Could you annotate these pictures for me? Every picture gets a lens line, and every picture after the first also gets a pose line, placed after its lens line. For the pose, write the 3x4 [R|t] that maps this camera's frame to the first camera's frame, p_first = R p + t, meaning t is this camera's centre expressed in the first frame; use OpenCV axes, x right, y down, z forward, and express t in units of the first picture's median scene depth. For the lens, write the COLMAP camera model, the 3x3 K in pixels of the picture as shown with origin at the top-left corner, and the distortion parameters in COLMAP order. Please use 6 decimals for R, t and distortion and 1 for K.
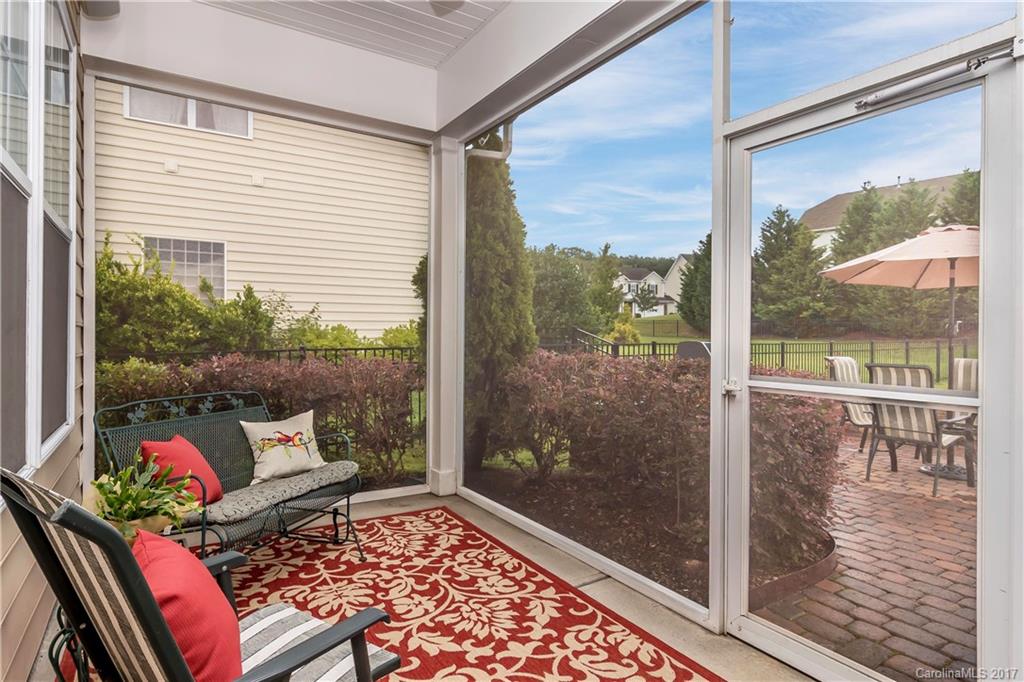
lens RADIAL K [[555.4, 0, 504.5], [0, 555.4, 321.0], [0, 0, 1]] dist [0.000868, 0.000197]
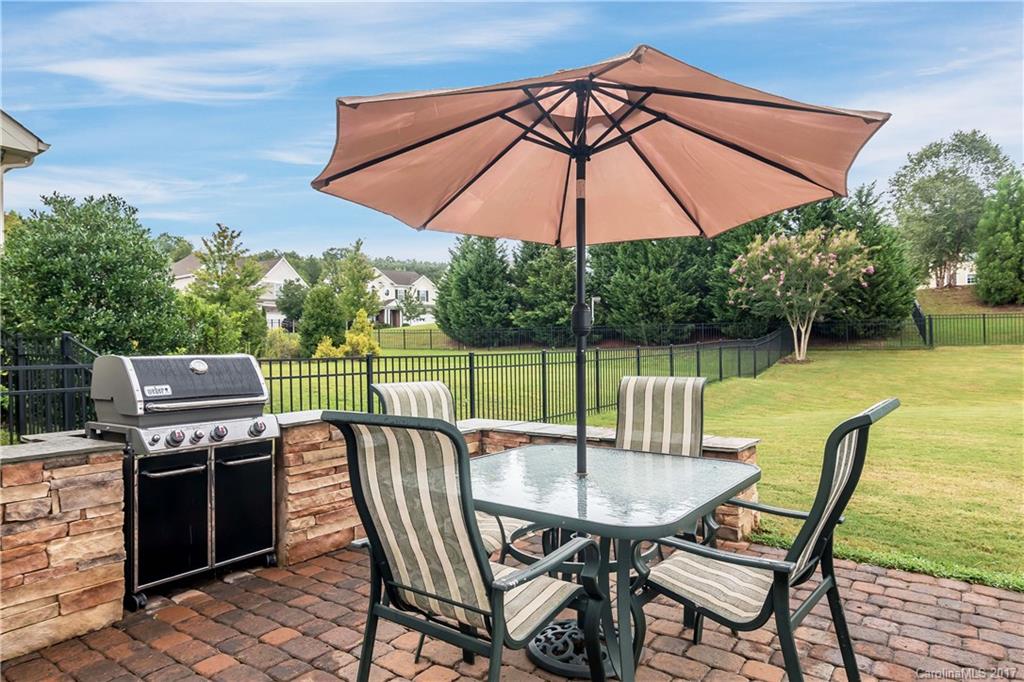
lens RADIAL K [[592.9, 0, 512.0], [0, 592.9, 341.0], [0, 0, 1]] dist [0.001148, -0.002400]
pose [[0.935609, -0.017101, 0.352623, 0.120389], [0.012636, 0.999808, 0.014961, 0.005105], [-0.352811, -0.009542, 0.935646, 0.119000]]
